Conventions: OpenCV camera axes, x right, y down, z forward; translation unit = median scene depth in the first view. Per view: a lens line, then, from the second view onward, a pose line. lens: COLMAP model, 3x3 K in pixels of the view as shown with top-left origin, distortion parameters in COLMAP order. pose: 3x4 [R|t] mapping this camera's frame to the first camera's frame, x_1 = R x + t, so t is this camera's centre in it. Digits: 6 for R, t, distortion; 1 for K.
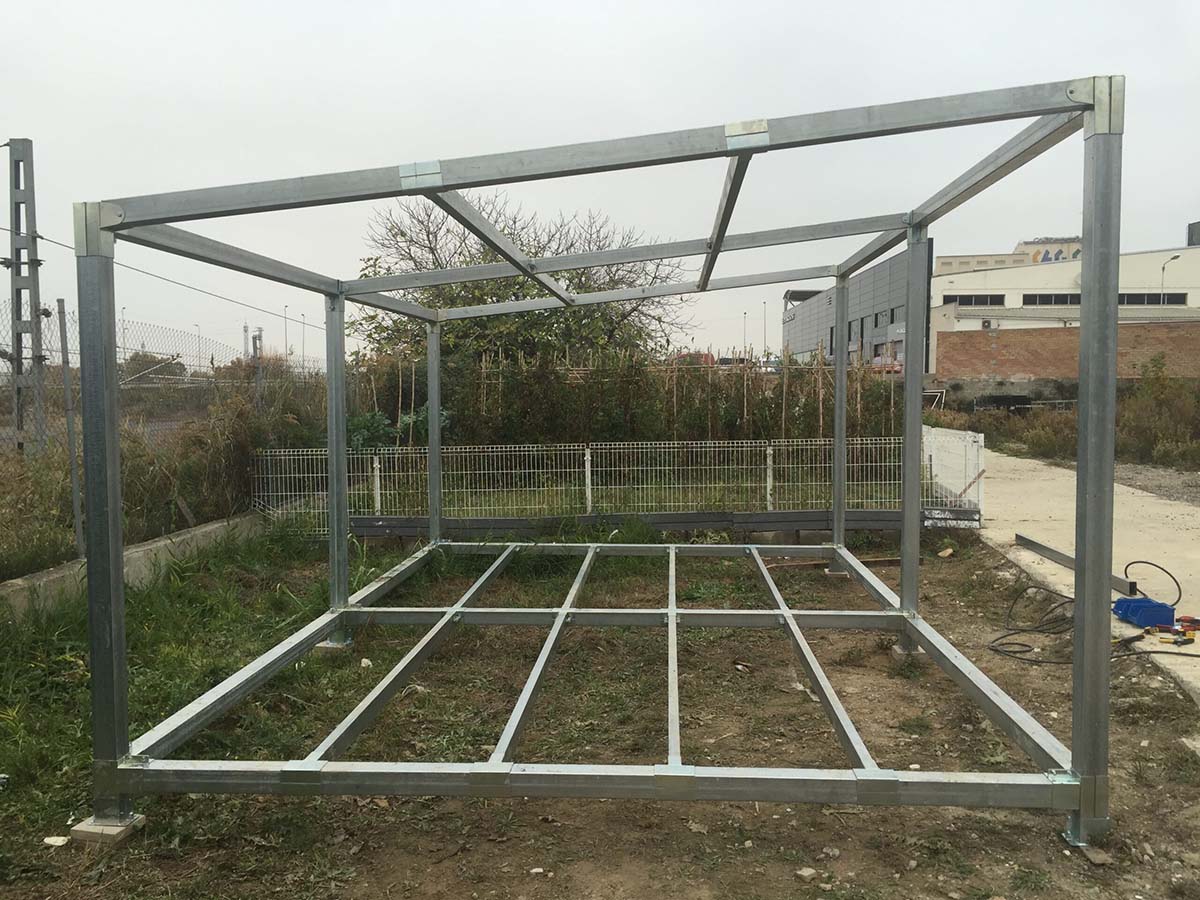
lens RADIAL K [[1043.8, 0, 600.0], [0, 1043.8, 450.0], [0, 0, 1]] dist [0.093934, -0.148407]
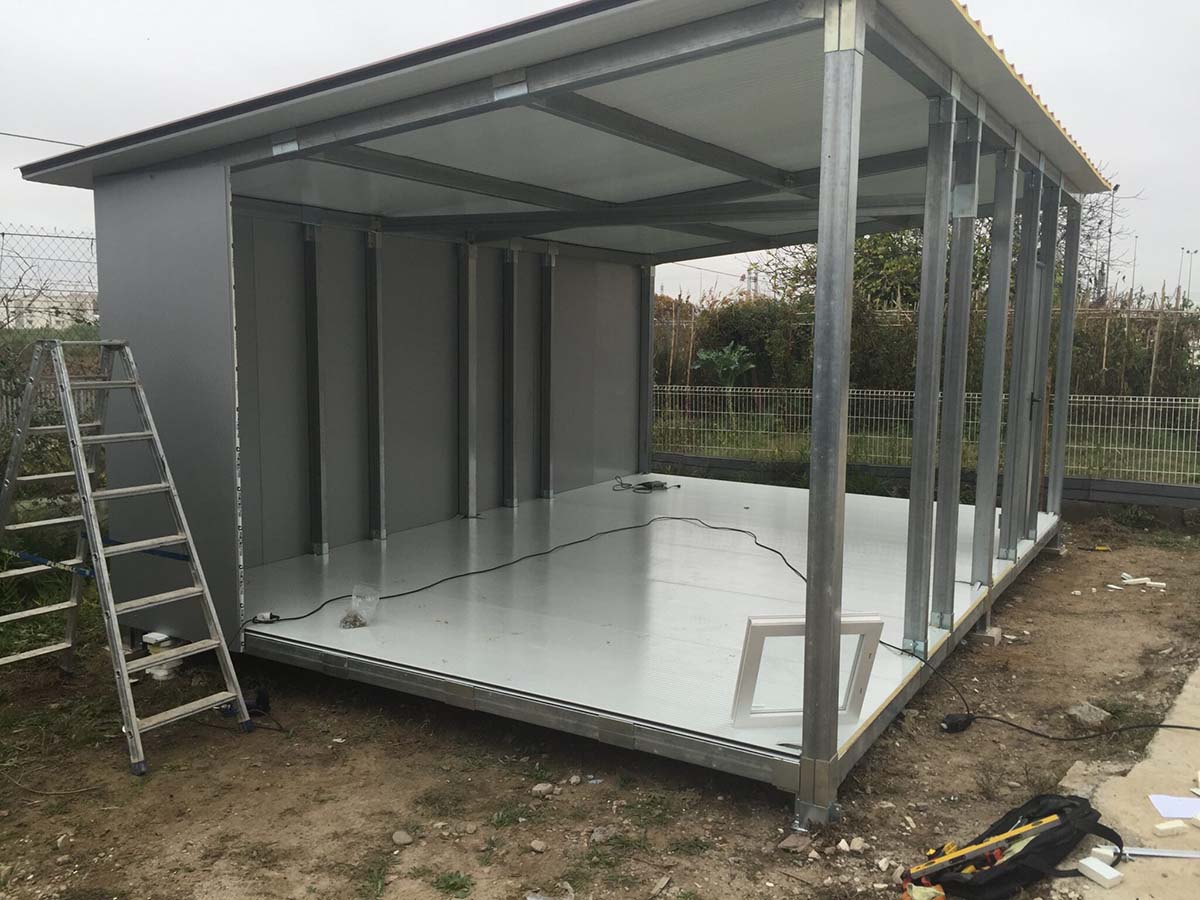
lens RADIAL K [[1042.9, 0, 594.4], [0, 1042.9, 458.3], [0, 0, 1]] dist [0.092694, -0.143852]
pose [[0.884085, 0.075363, -0.461210, 0.489376], [-0.045926, 0.996145, 0.074739, -0.010162], [0.465065, -0.044894, 0.884138, 0.072901]]
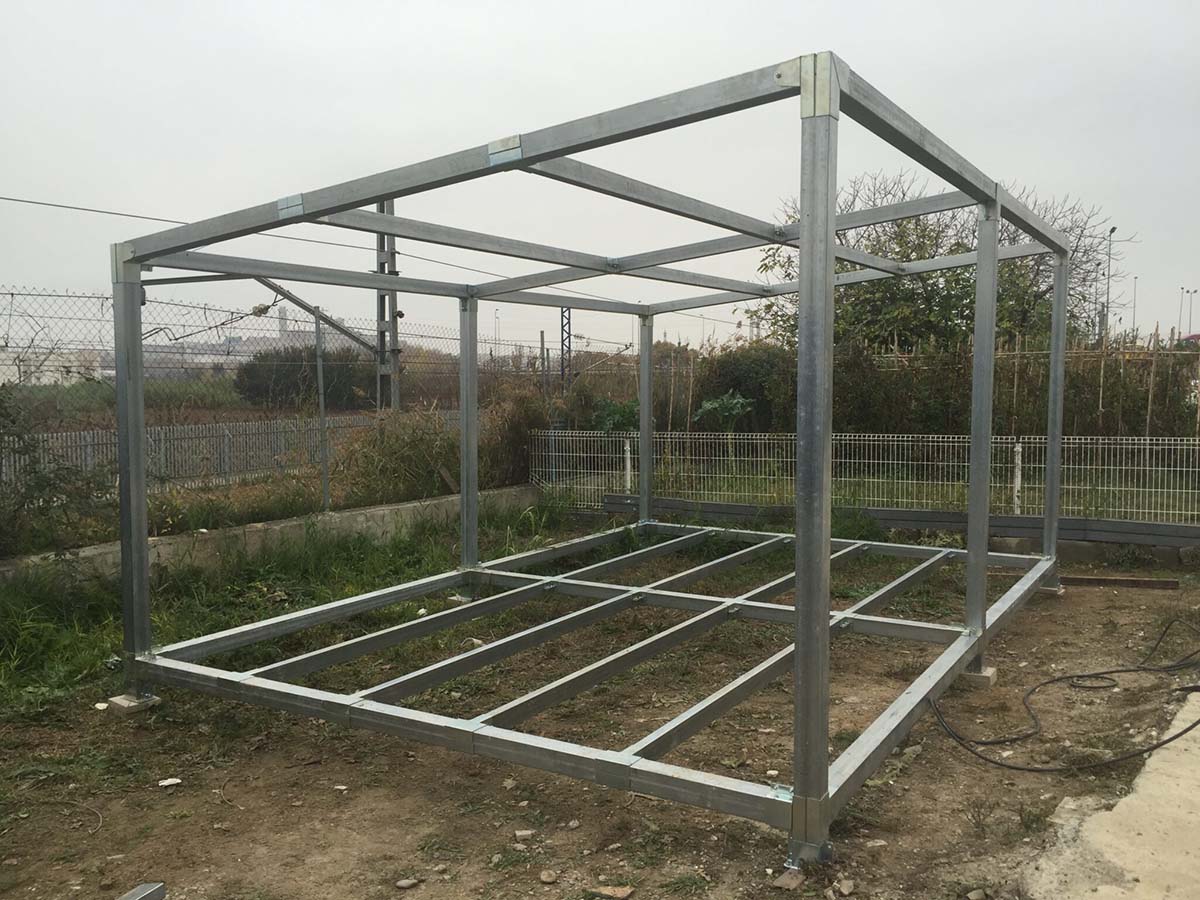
lens RADIAL K [[1043.8, 0, 600.0], [0, 1043.8, 450.0], [0, 0, 1]] dist [0.093934, -0.148407]
pose [[0.884929, 0.038321, -0.464147, 0.506470], [-0.031613, 0.999253, 0.022227, -0.012341], [0.464652, -0.004996, 0.885479, 0.056502]]
